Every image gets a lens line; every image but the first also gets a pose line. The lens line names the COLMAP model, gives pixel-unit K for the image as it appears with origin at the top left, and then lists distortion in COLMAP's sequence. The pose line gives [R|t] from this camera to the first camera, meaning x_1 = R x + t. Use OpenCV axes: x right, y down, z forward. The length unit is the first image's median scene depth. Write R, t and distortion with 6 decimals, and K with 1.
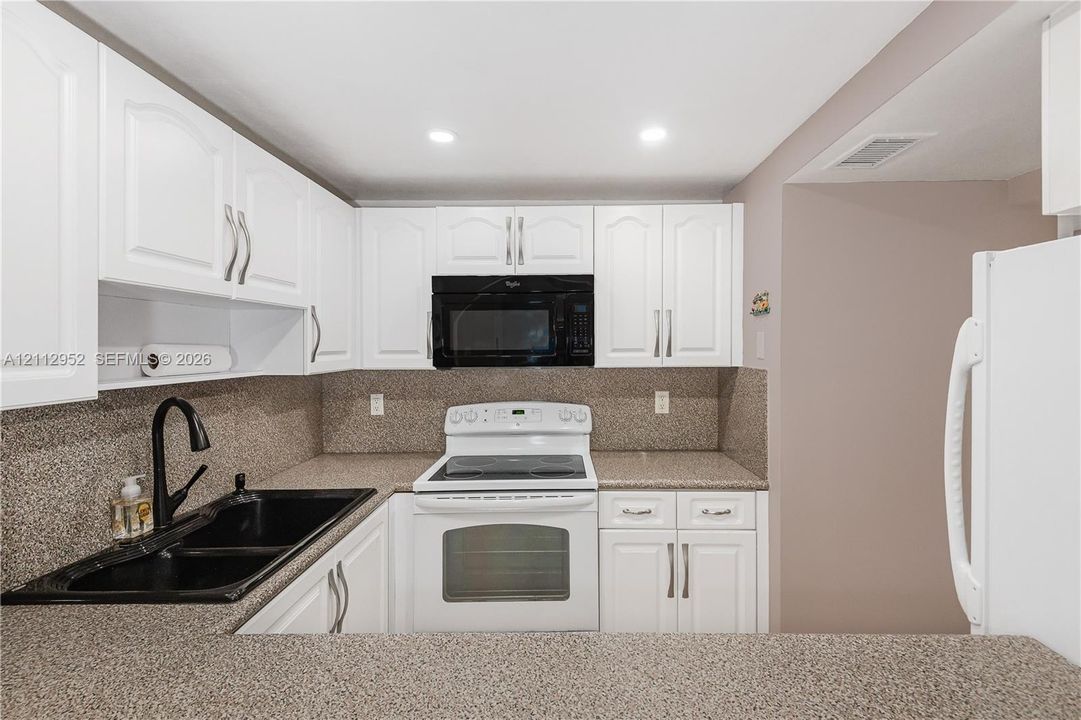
lens RADIAL K [[492.3, 0, 537.4], [0, 492.3, 354.9], [0, 0, 1]] dist [0.012920, -0.009823]
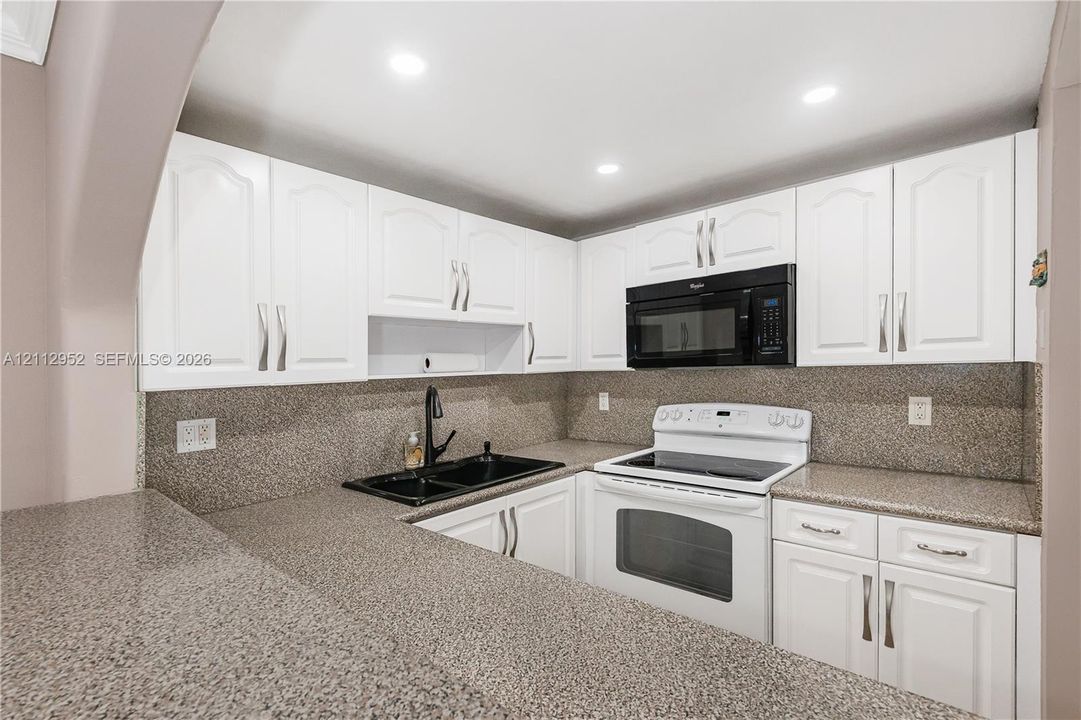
lens RADIAL K [[492.3, 0, 554.4], [0, 492.3, 368.9], [0, 0, 1]] dist [0.012920, -0.009823]
pose [[0.758703, -0.016623, -0.651225, 0.409780], [0.014407, 0.999858, -0.008738, 0.035258], [0.651278, -0.002752, 0.758835, 0.029947]]
